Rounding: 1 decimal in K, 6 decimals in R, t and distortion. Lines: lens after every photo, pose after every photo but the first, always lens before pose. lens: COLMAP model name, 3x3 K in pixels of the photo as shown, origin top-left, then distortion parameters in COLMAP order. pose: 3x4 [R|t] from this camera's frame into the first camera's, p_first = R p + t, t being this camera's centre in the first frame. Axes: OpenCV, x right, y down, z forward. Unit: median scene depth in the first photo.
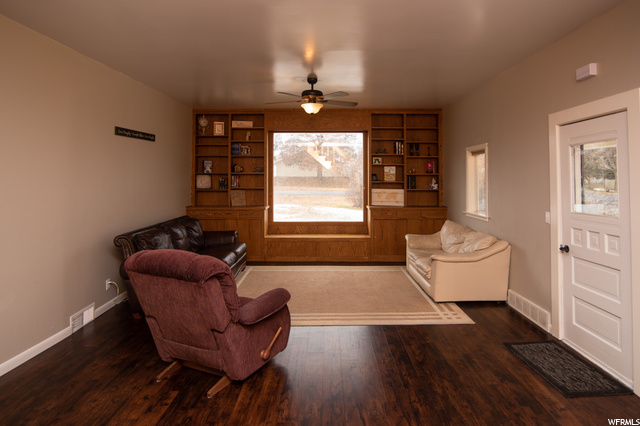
lens RADIAL K [[360.7, 0, 322.1], [0, 360.7, 167.1], [0, 0, 1]] dist [-0.021579, 0.000697]
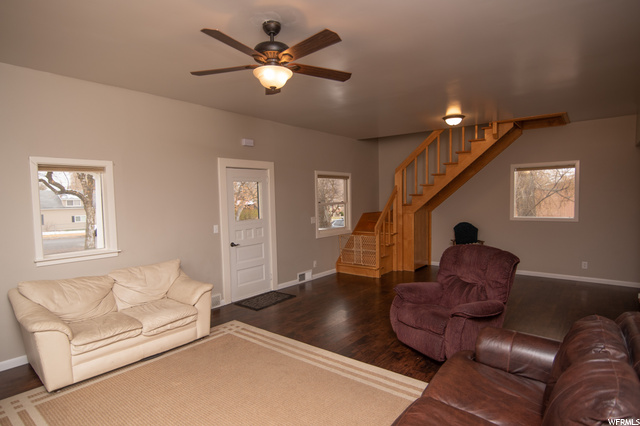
lens RADIAL K [[348.1, 0, 323.4], [0, 348.1, 216.7], [0, 0, 1]] dist [-0.025551, 0.000395]
pose [[-0.791679, -0.019229, 0.610634, -0.291184], [-0.000623, 0.999529, 0.030668, 0.025182], [-0.610937, 0.023898, -0.791319, 0.956219]]
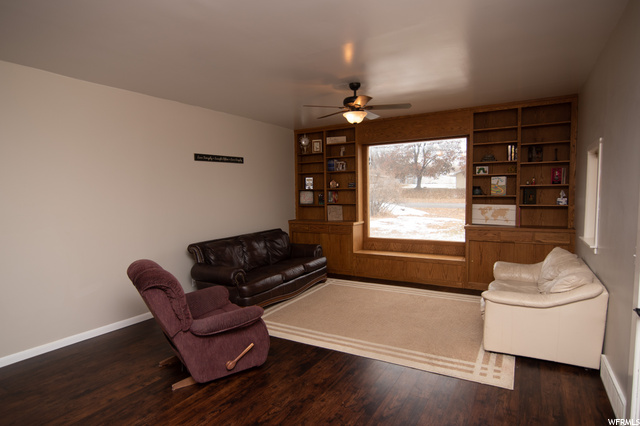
lens RADIAL K [[348.1, 0, 323.4], [0, 348.1, 216.7], [0, 0, 1]] dist [-0.025551, 0.000395]
pose [[0.866121, 0.018460, -0.499494, 0.238723], [0.033627, 0.994902, 0.095078, 0.000469], [0.498702, -0.099145, 0.861084, 0.125775]]
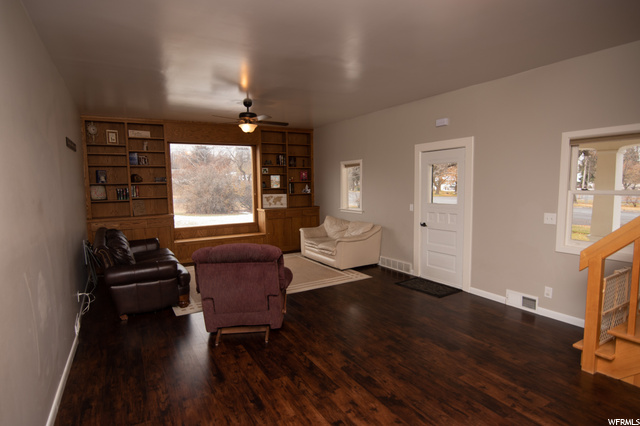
lens RADIAL K [[352.0, 0, 310.0], [0, 352.0, 216.0], [0, 0, 1]] dist [-0.037675, -0.000537]
pose [[0.866947, -0.061759, 0.494559, -0.305433], [0.001273, 0.992564, 0.121716, -0.010035], [-0.498398, -0.104892, 0.860579, -0.089728]]
